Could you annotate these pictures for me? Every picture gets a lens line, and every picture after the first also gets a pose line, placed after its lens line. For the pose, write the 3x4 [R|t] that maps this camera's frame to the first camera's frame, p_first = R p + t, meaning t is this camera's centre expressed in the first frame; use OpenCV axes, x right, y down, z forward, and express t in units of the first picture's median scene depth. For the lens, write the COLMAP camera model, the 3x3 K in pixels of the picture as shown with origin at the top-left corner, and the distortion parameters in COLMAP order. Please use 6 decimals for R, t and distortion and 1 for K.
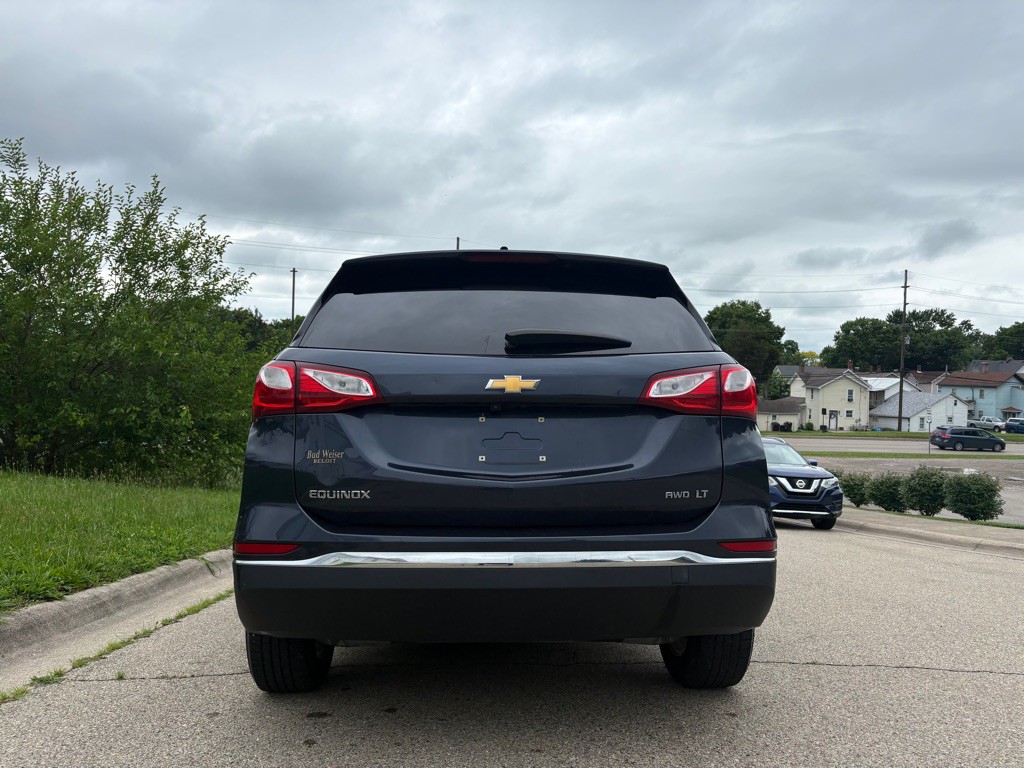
lens RADIAL K [[759.0, 0, 503.8], [0, 759.0, 390.2], [0, 0, 1]] dist [0.055312, -0.055426]
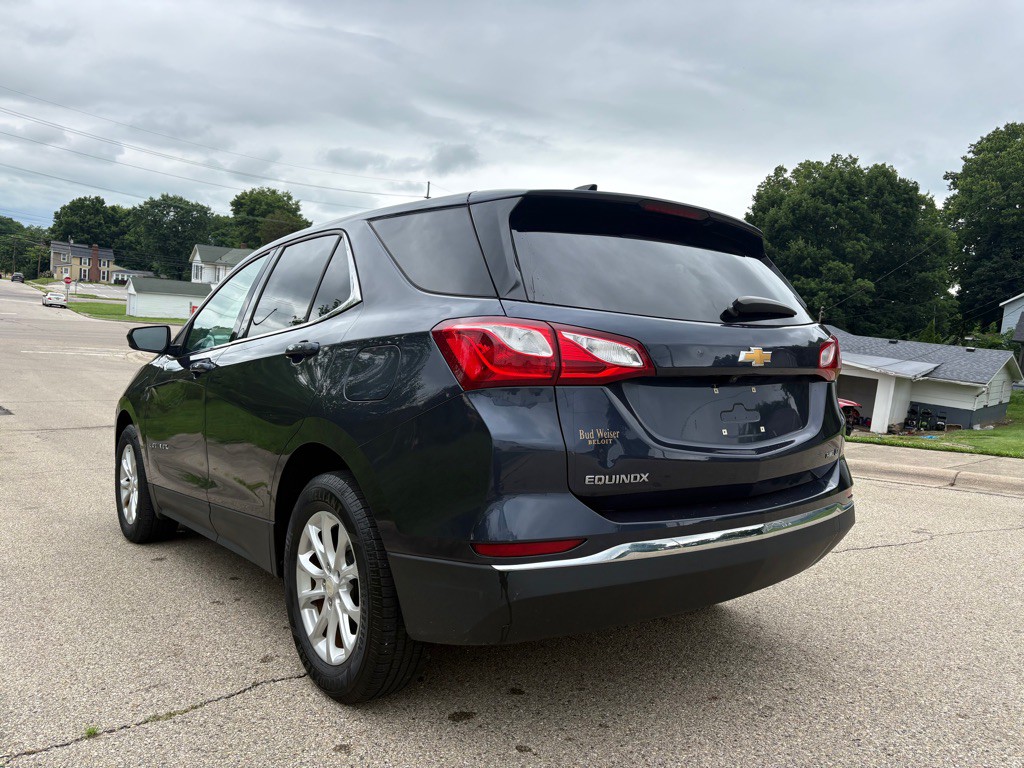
lens RADIAL K [[759.0, 0, 493.7], [0, 759.0, 371.1], [0, 0, 1]] dist [0.055312, -0.055426]
pose [[0.826435, -0.003227, 0.563023, -0.416619], [-0.063835, 0.992999, 0.099392, -0.033398], [-0.559402, -0.118081, 0.820443, 0.183846]]
